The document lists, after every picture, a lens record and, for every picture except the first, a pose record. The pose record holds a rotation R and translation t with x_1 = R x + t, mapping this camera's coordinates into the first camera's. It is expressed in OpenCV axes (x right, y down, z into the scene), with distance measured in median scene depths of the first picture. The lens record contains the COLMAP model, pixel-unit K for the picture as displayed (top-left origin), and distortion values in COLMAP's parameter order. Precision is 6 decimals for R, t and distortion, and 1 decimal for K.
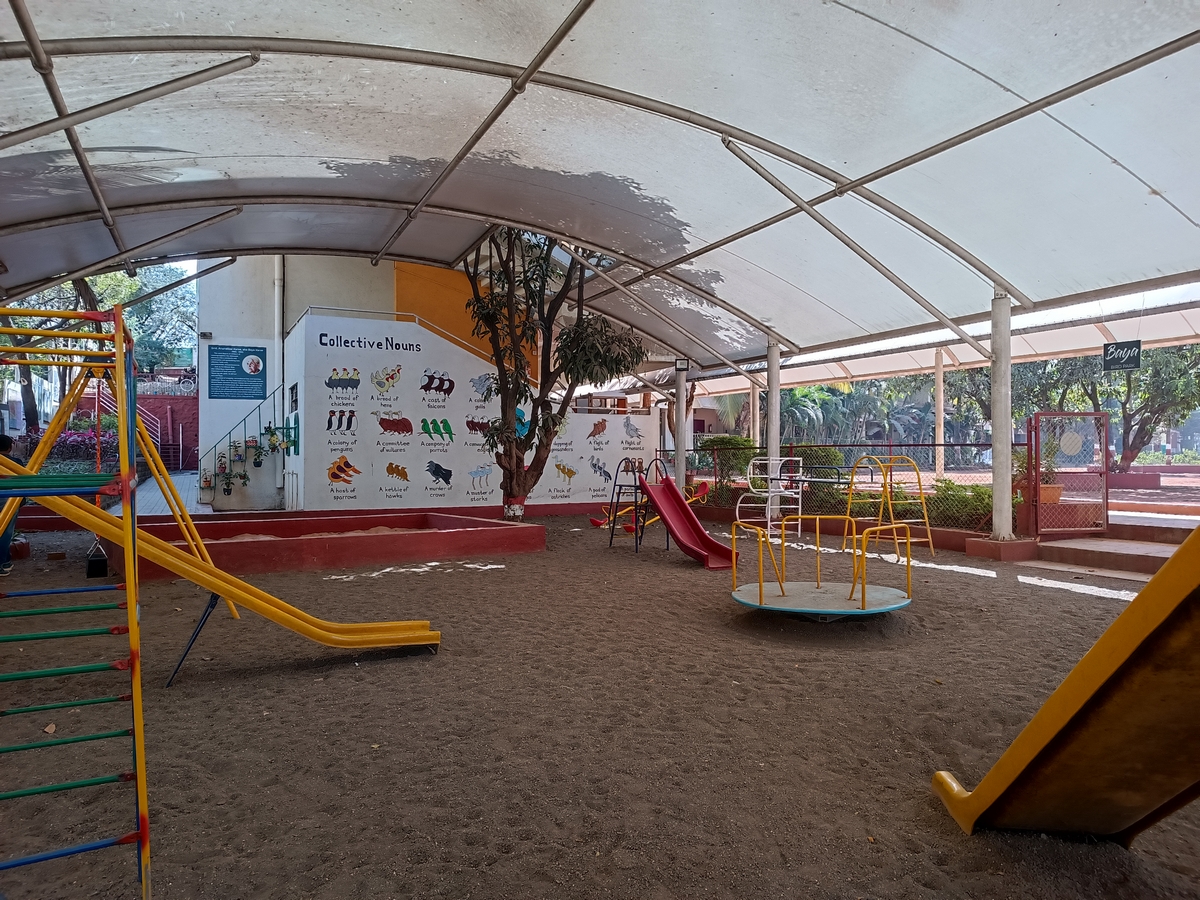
lens RADIAL K [[856.3, 0, 600.0], [0, 856.3, 450.0], [0, 0, 1]] dist [0.026745, -0.029417]
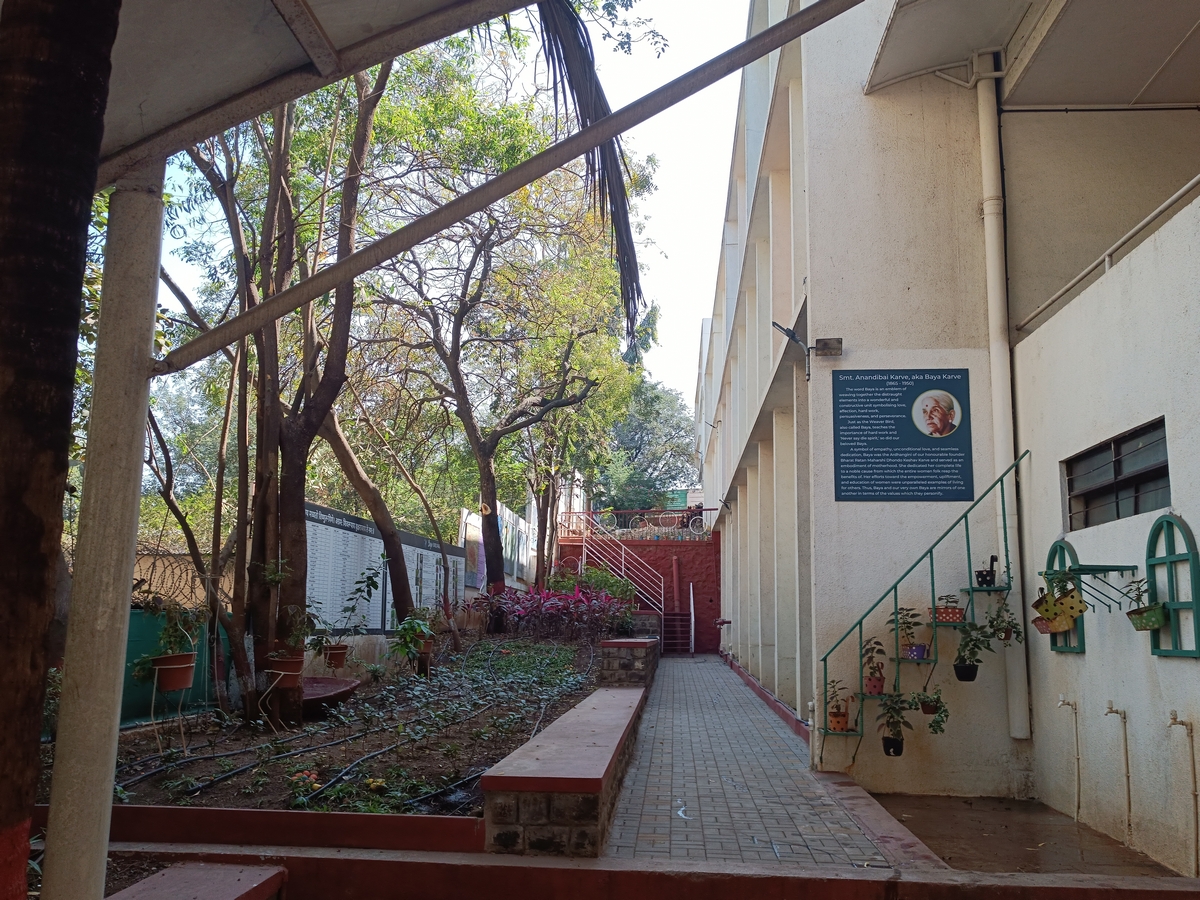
lens RADIAL K [[1003.0, 0, 621.4], [0, 1003.0, 450.7], [0, 0, 1]] dist [0.034216, -0.001749]
pose [[0.884082, -0.068815, -0.462238, -0.397005], [-0.009403, 0.986279, -0.164817, -0.005875], [0.467238, 0.150058, 0.871305, 0.660827]]
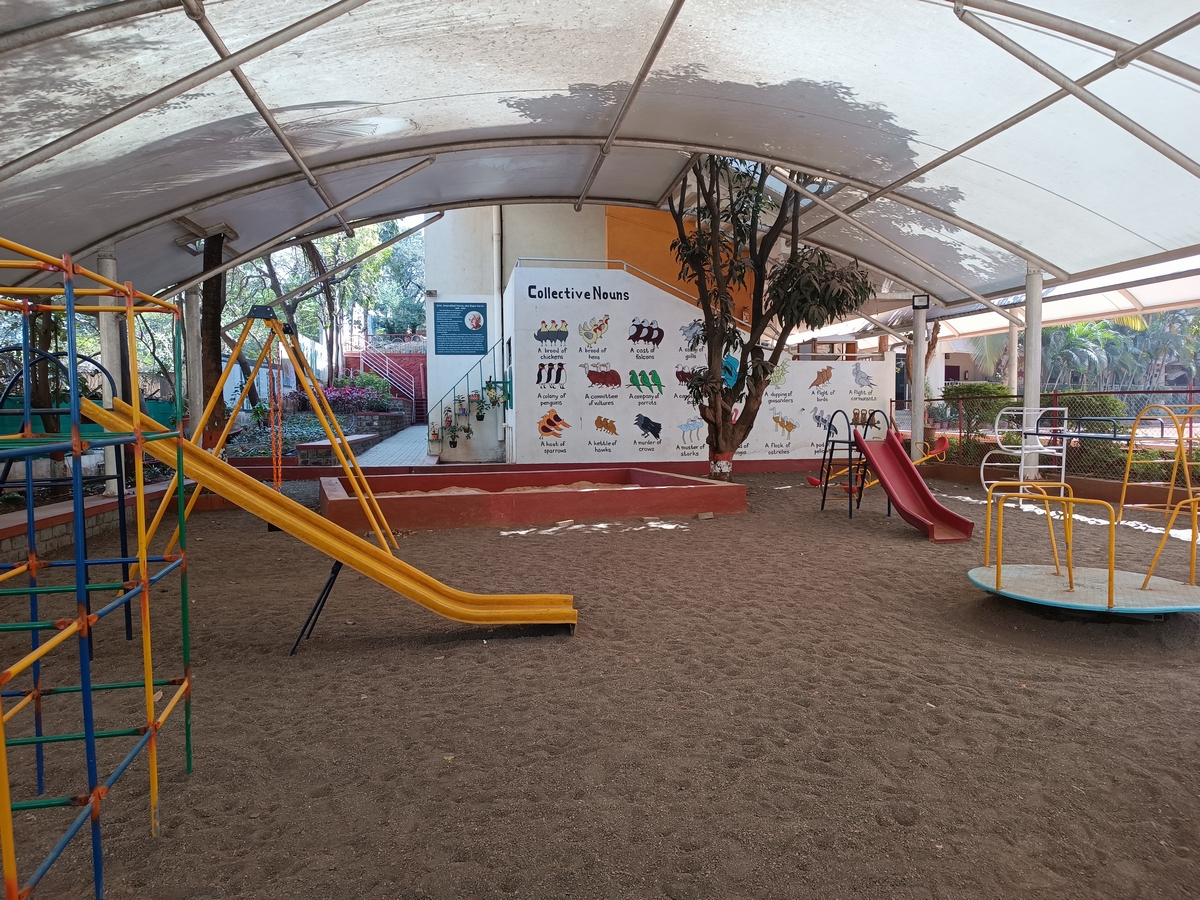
lens RADIAL K [[856.3, 0, 600.0], [0, 856.3, 450.0], [0, 0, 1]] dist [0.026745, -0.029417]
pose [[0.960467, 0.006501, -0.278317, 0.030071], [0.009006, 0.998479, 0.054400, 0.000546], [0.278247, -0.054756, 0.958948, 0.069216]]
